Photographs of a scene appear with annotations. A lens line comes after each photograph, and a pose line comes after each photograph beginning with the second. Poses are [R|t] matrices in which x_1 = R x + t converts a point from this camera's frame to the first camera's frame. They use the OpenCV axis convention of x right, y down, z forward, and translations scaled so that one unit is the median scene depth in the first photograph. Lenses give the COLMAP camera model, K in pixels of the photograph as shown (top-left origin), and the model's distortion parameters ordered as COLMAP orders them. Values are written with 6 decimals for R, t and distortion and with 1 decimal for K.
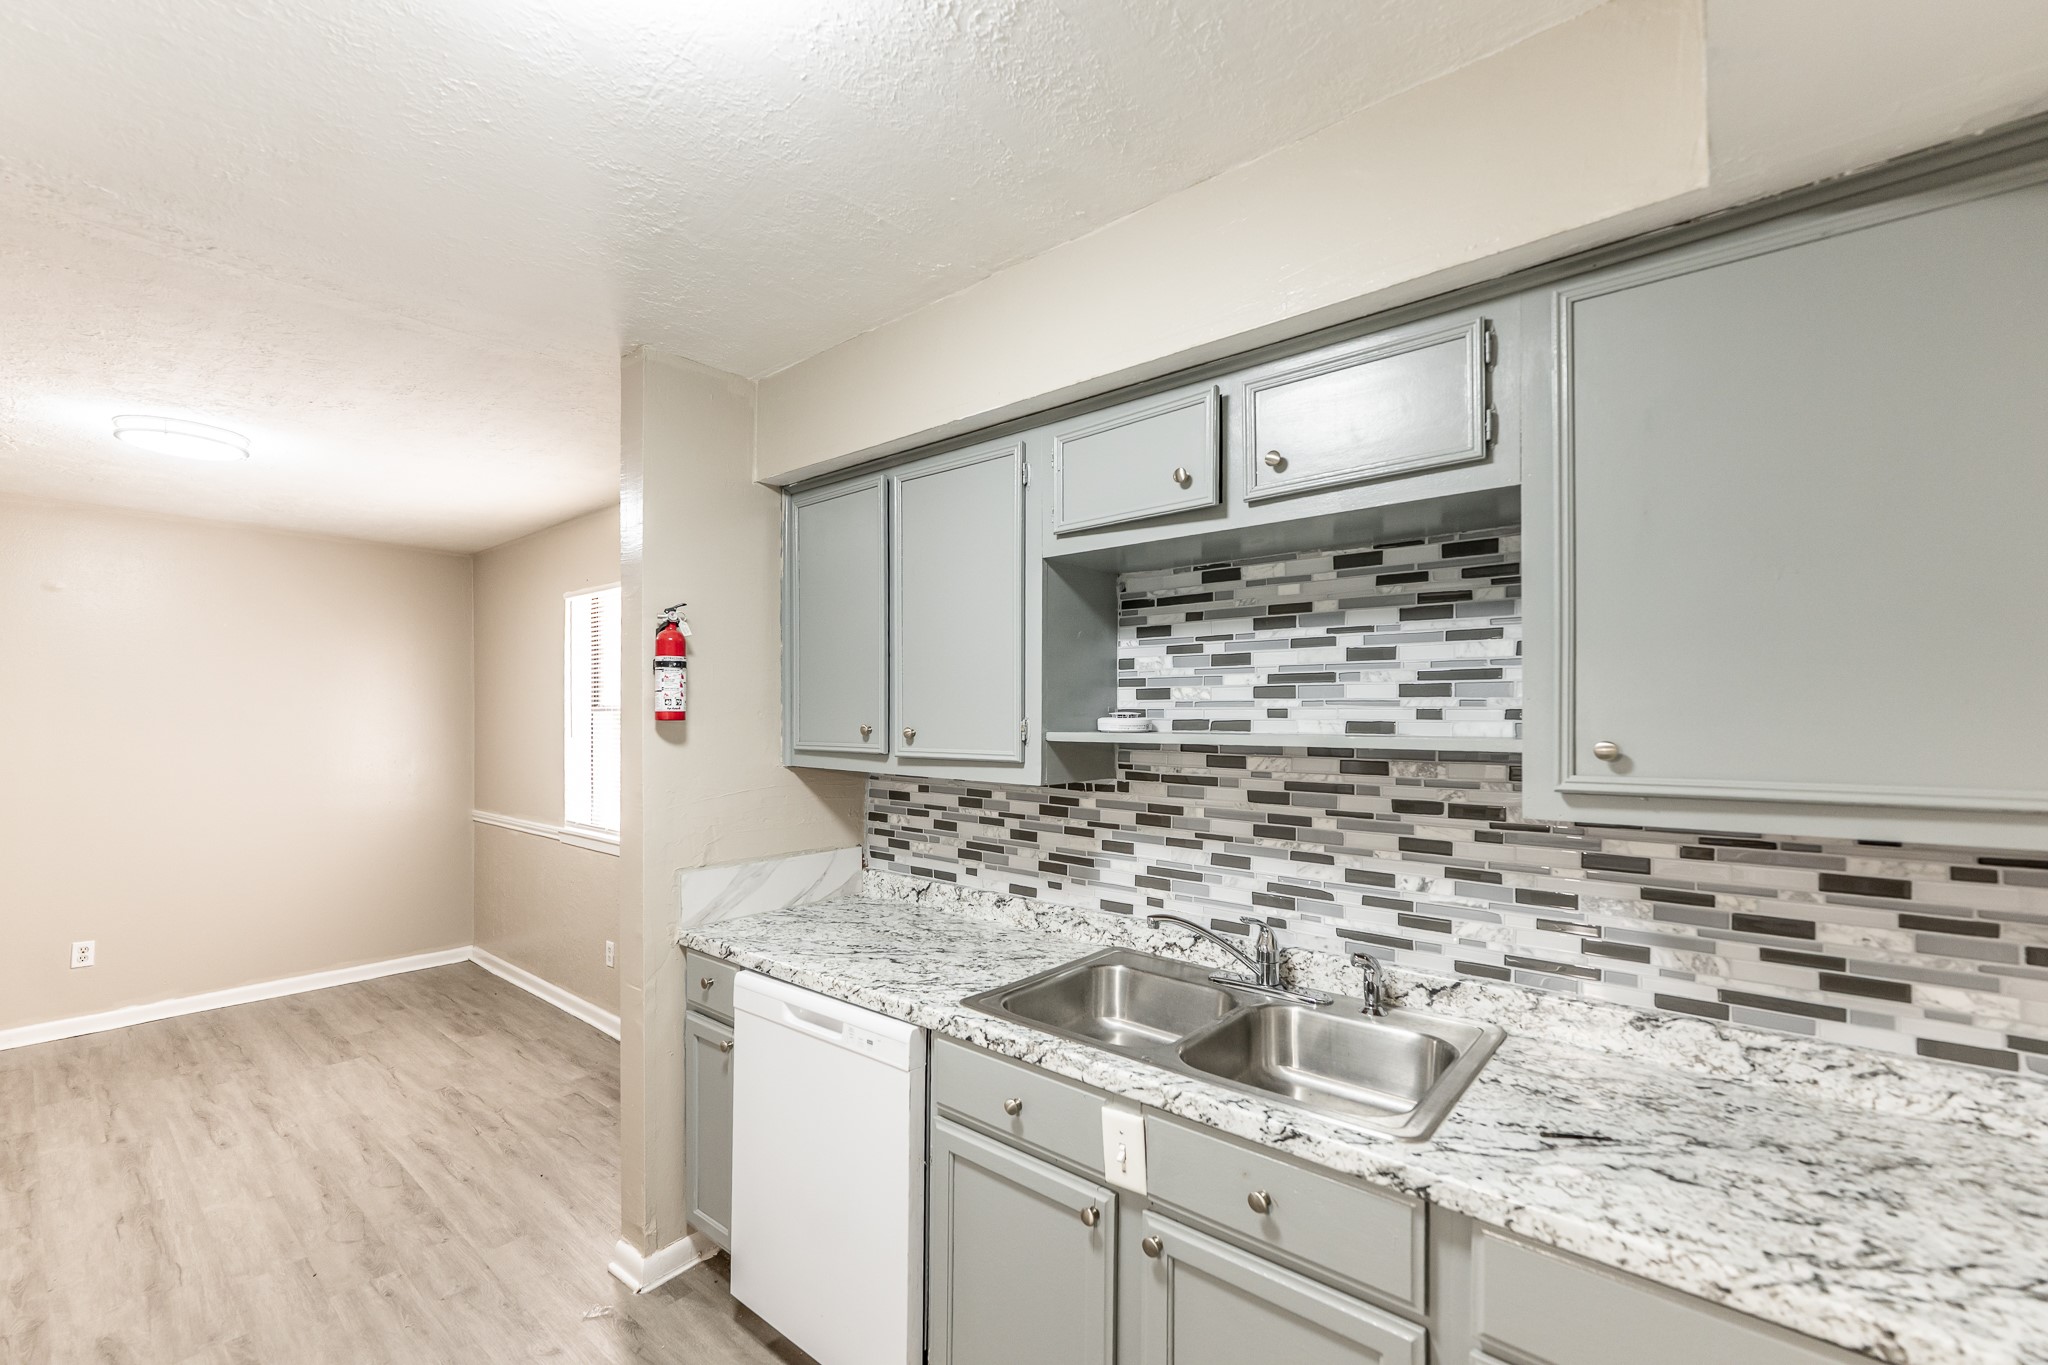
lens RADIAL K [[835.2, 0, 1006.8], [0, 835.2, 720.1], [0, 0, 1]] dist [-0.000822, 0.000089]
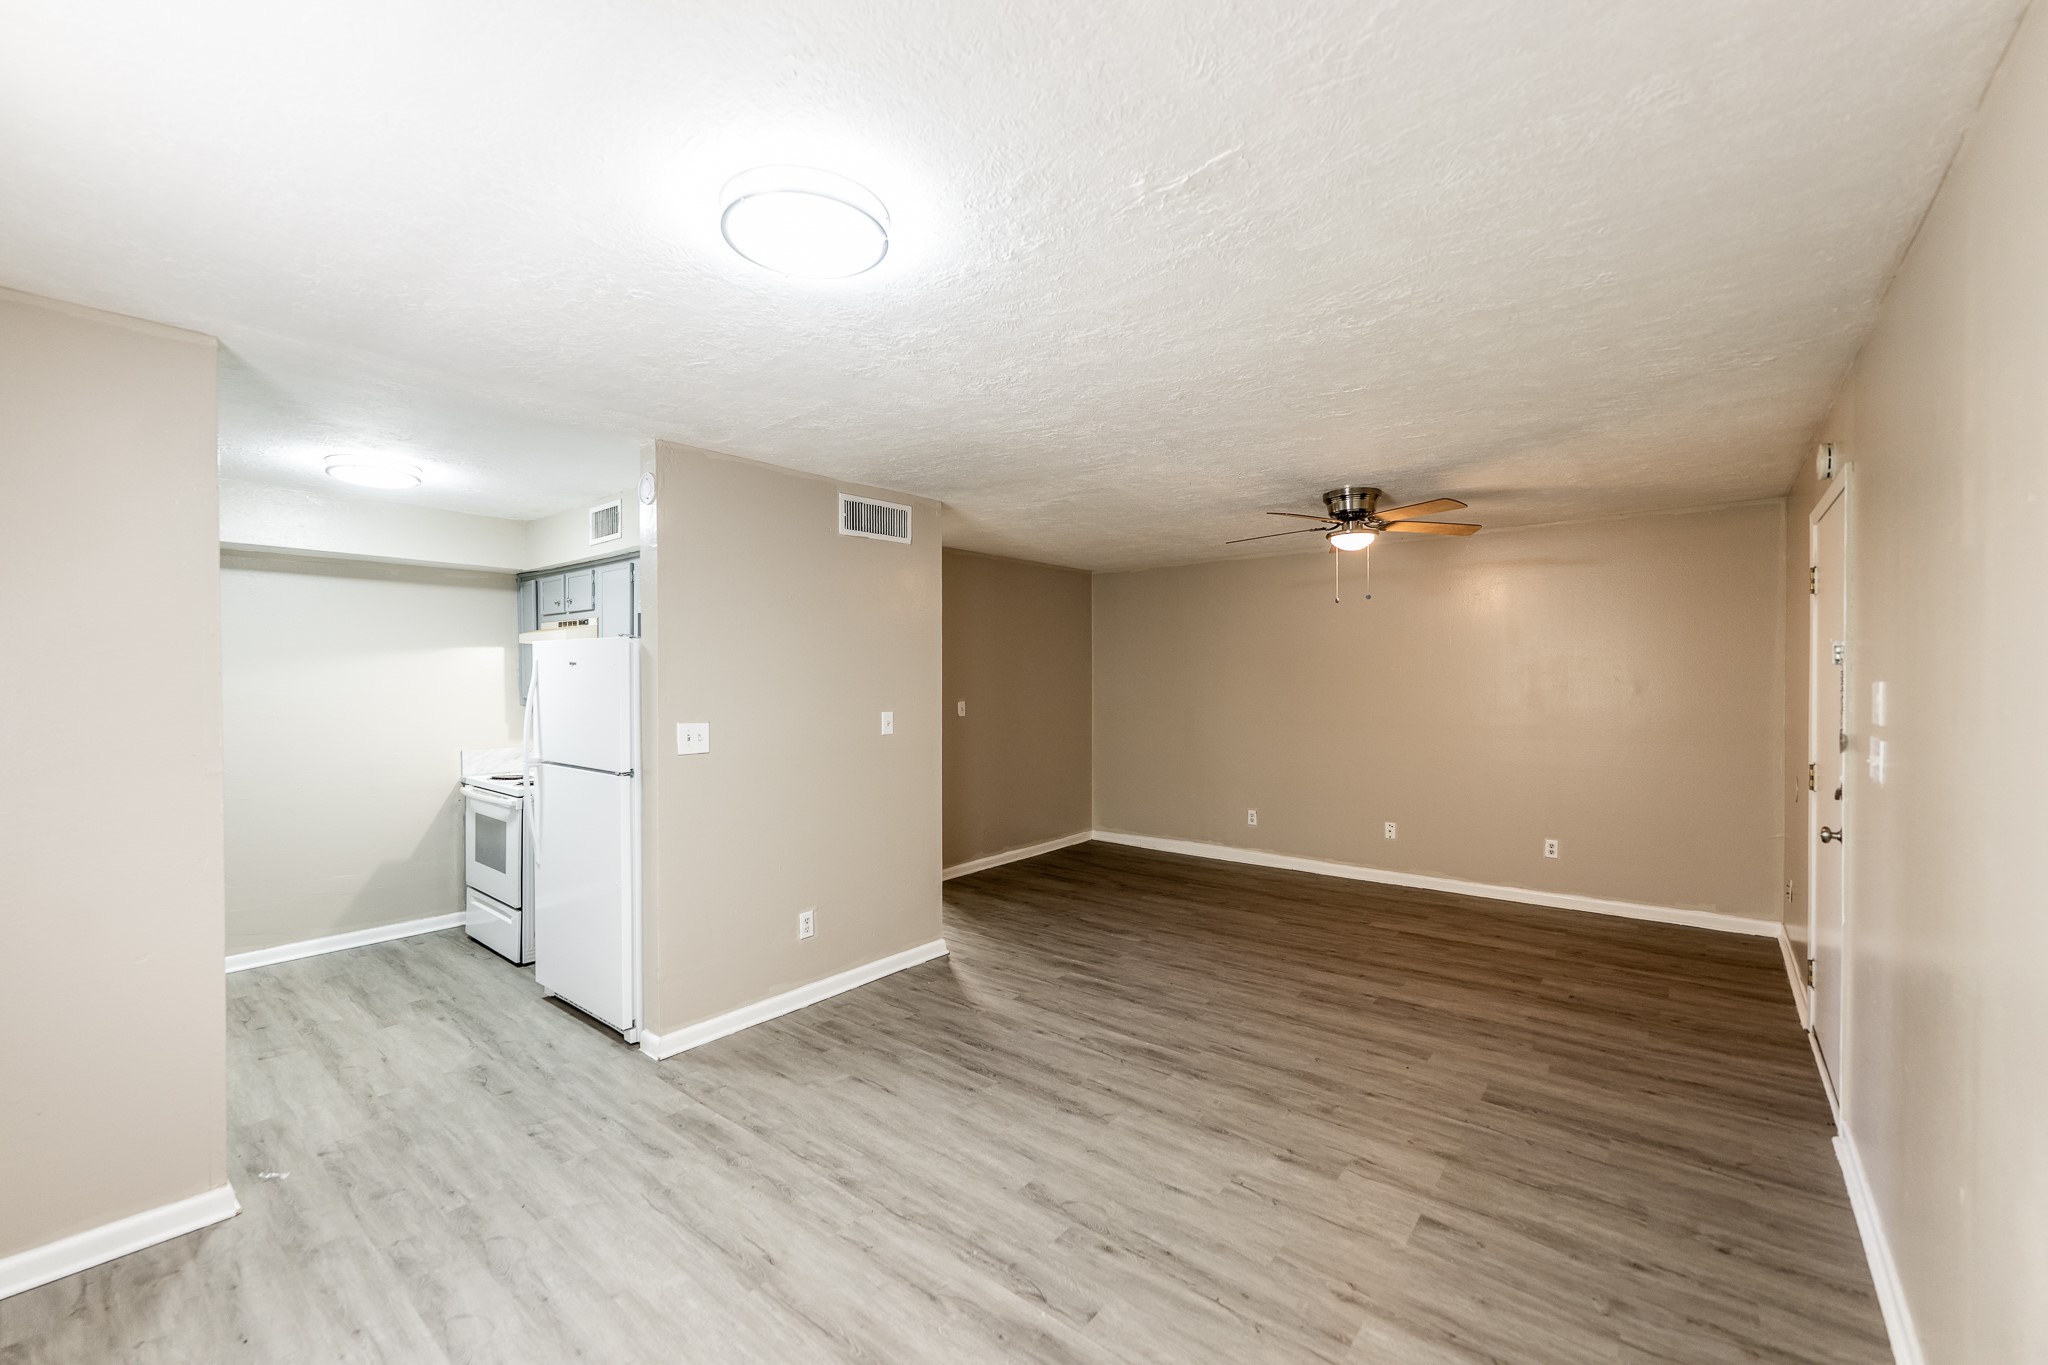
lens RADIAL K [[818.5, 0, 1024.0], [0, 818.5, 682.5], [0, 0, 1]] dist [-0.000570, -0.000133]
pose [[-0.999898, -0.001526, -0.014178, -1.199307], [-0.001641, 0.999966, 0.008138, -0.016360], [0.014165, 0.008160, -0.999866, 1.695090]]
